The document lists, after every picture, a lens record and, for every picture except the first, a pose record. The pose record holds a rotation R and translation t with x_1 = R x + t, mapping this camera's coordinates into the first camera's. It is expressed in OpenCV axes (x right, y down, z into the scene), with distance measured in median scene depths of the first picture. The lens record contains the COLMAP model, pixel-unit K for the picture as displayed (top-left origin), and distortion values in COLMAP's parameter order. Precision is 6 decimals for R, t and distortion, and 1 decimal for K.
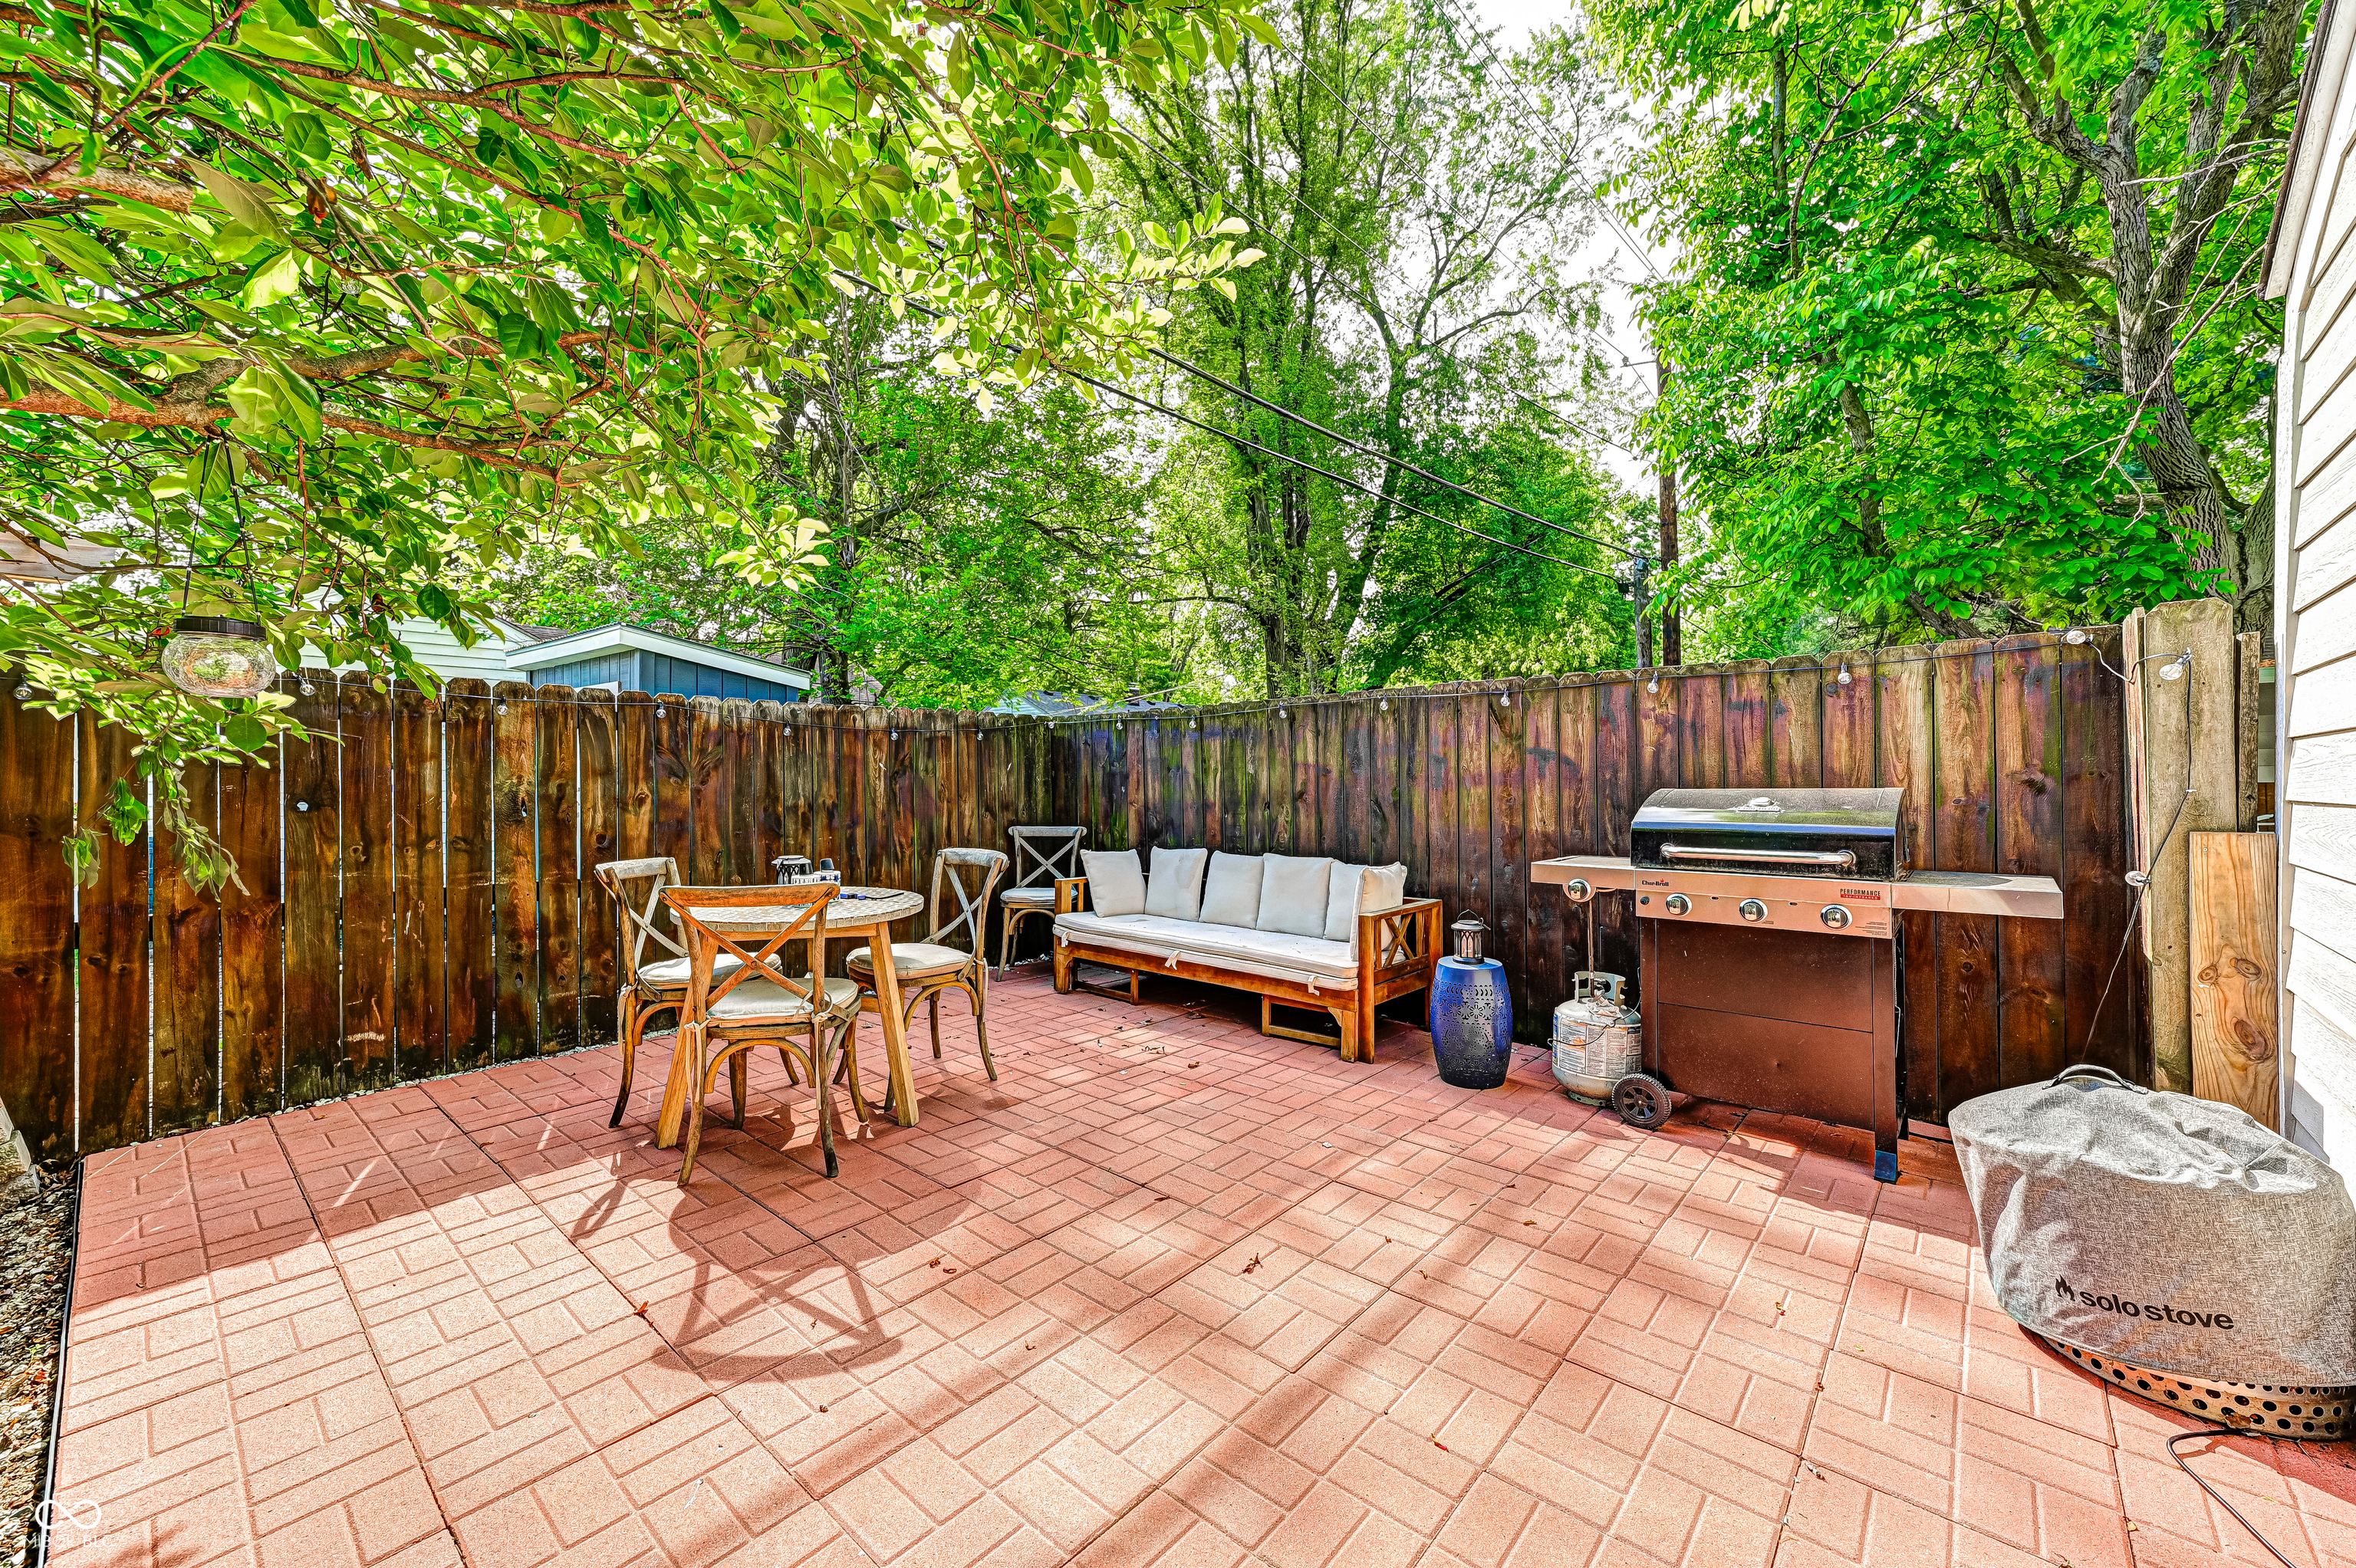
lens RADIAL K [[924.8, 0, 1181.7], [0, 924.8, 789.0], [0, 0, 1]] dist [0.025811, -0.000049]
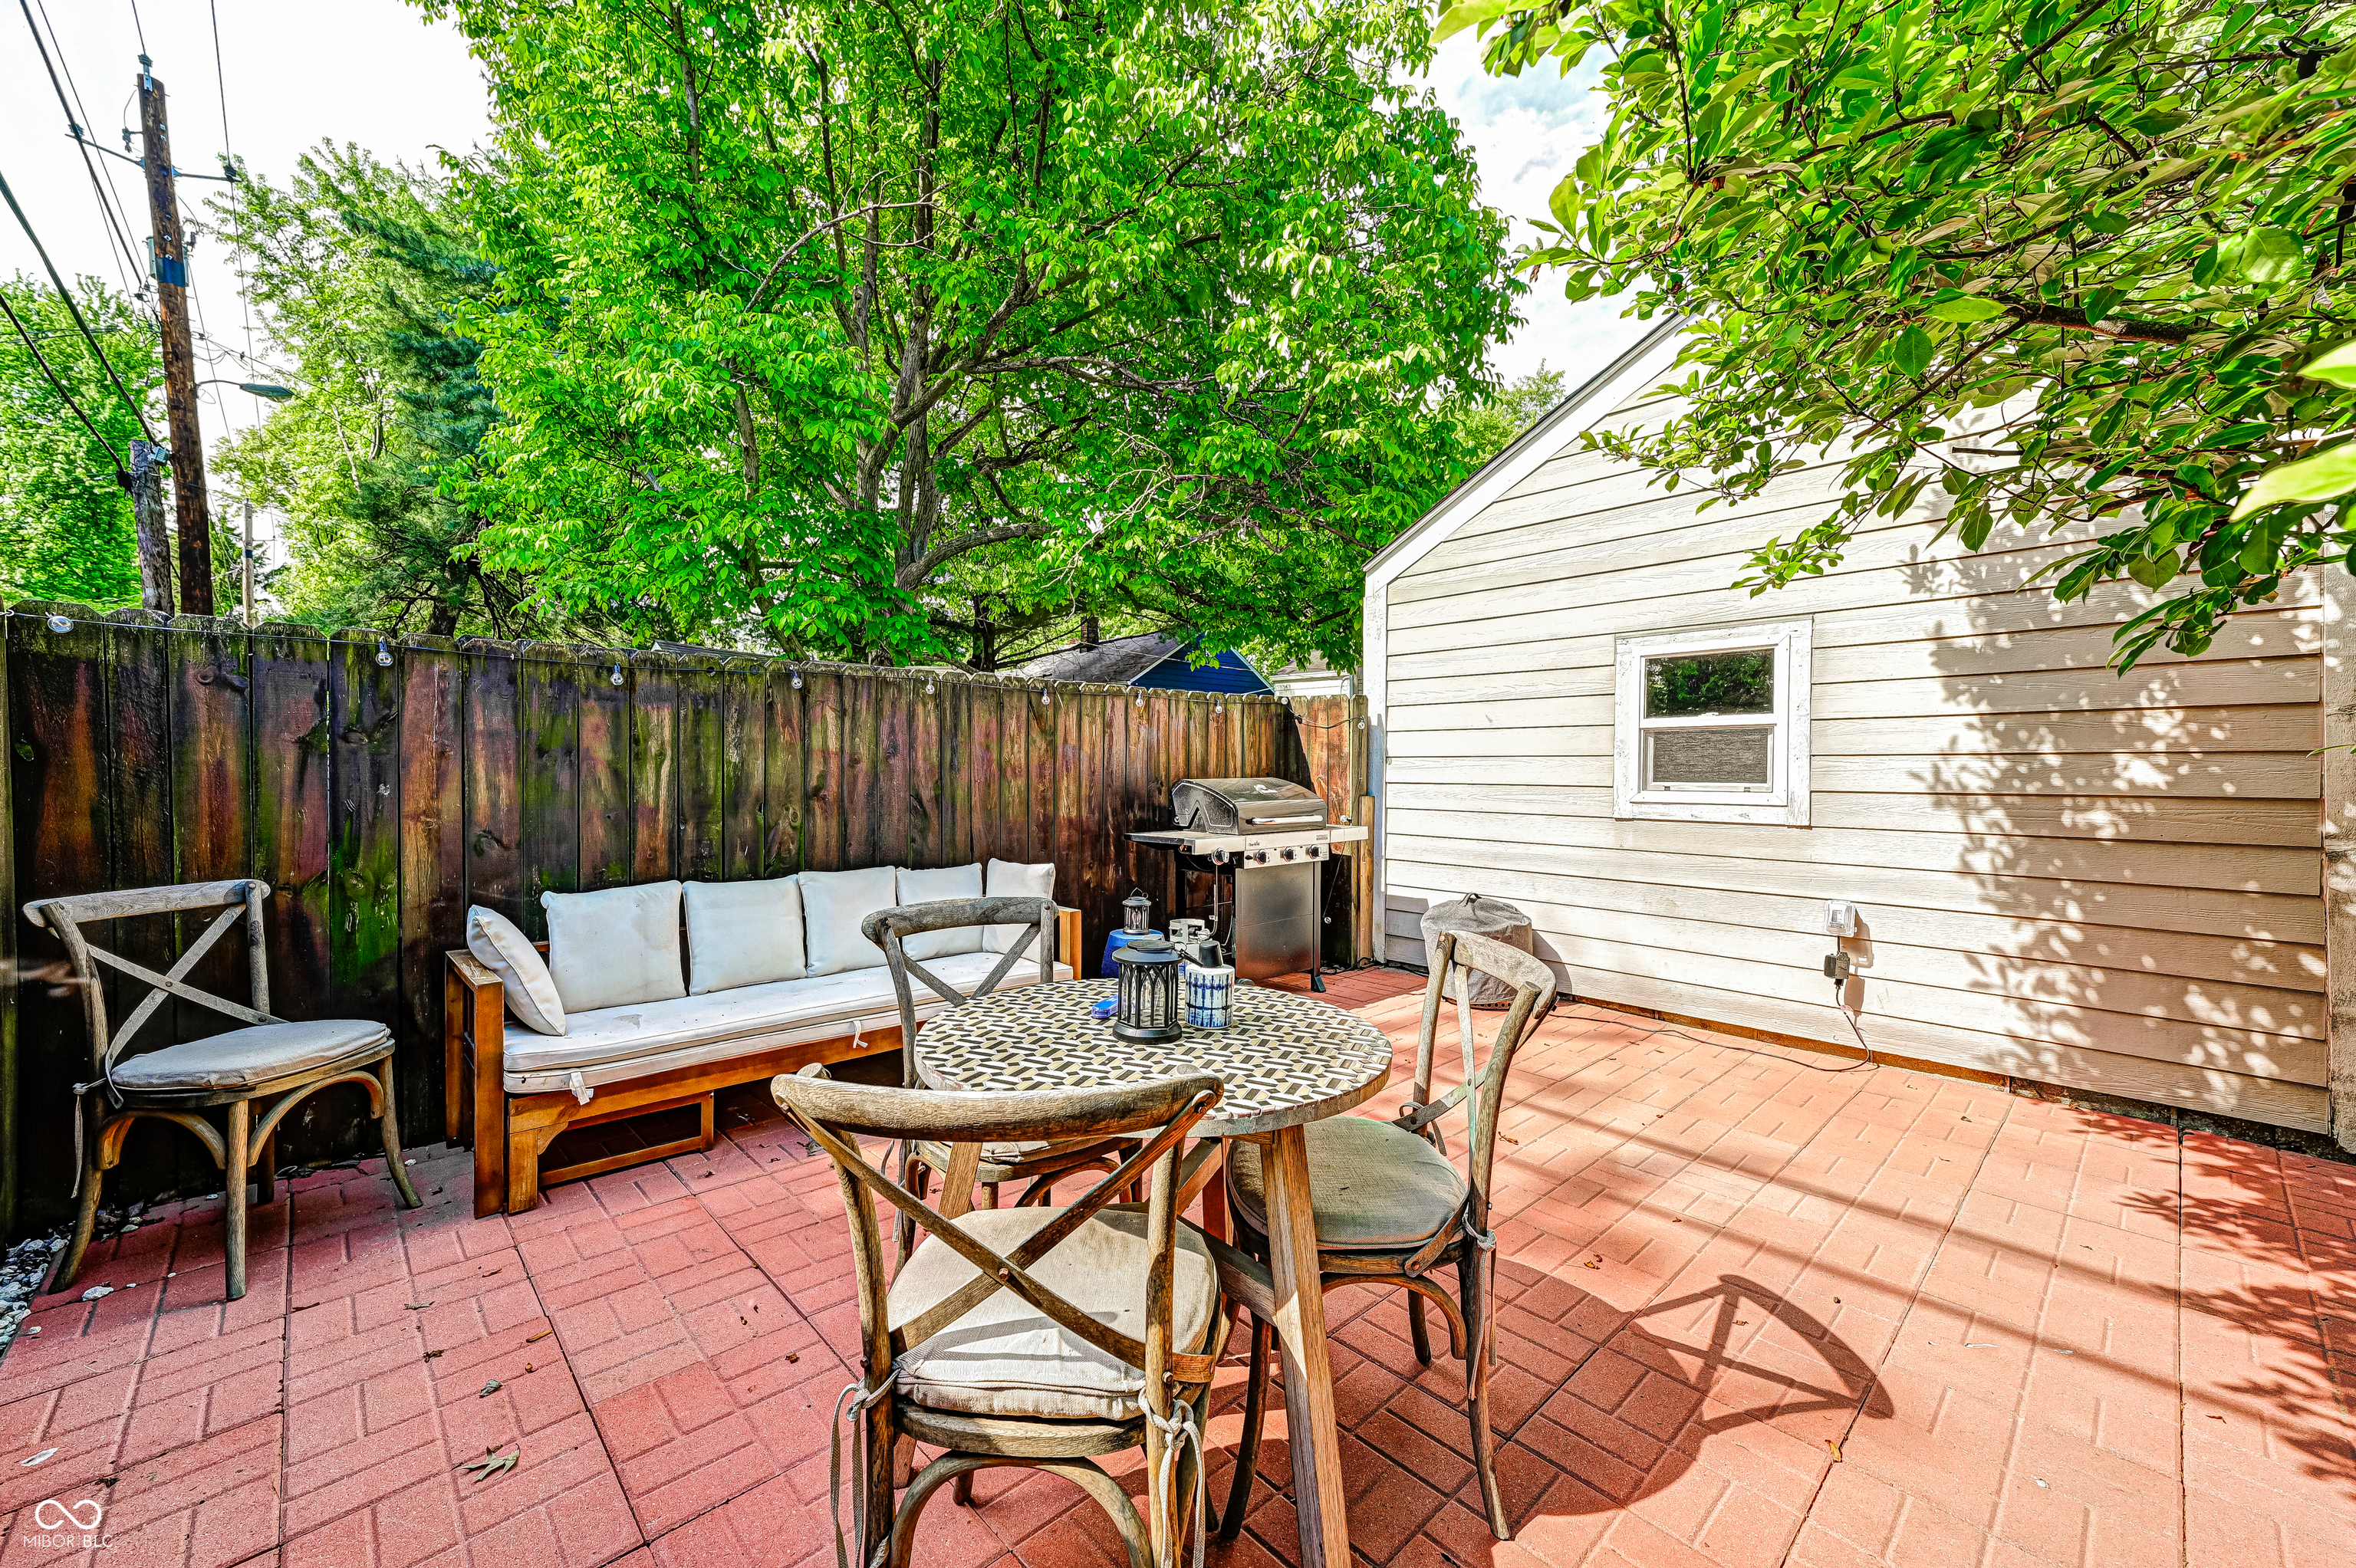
lens RADIAL K [[924.8, 0, 1178.3], [0, 924.8, 773.8], [0, 0, 1]] dist [0.025811, -0.000049]
pose [[0.090962, -0.007422, 0.995827, -0.631689], [-0.000011, 0.999972, 0.007454, -0.014343], [-0.995854, -0.000689, 0.090959, 0.654905]]
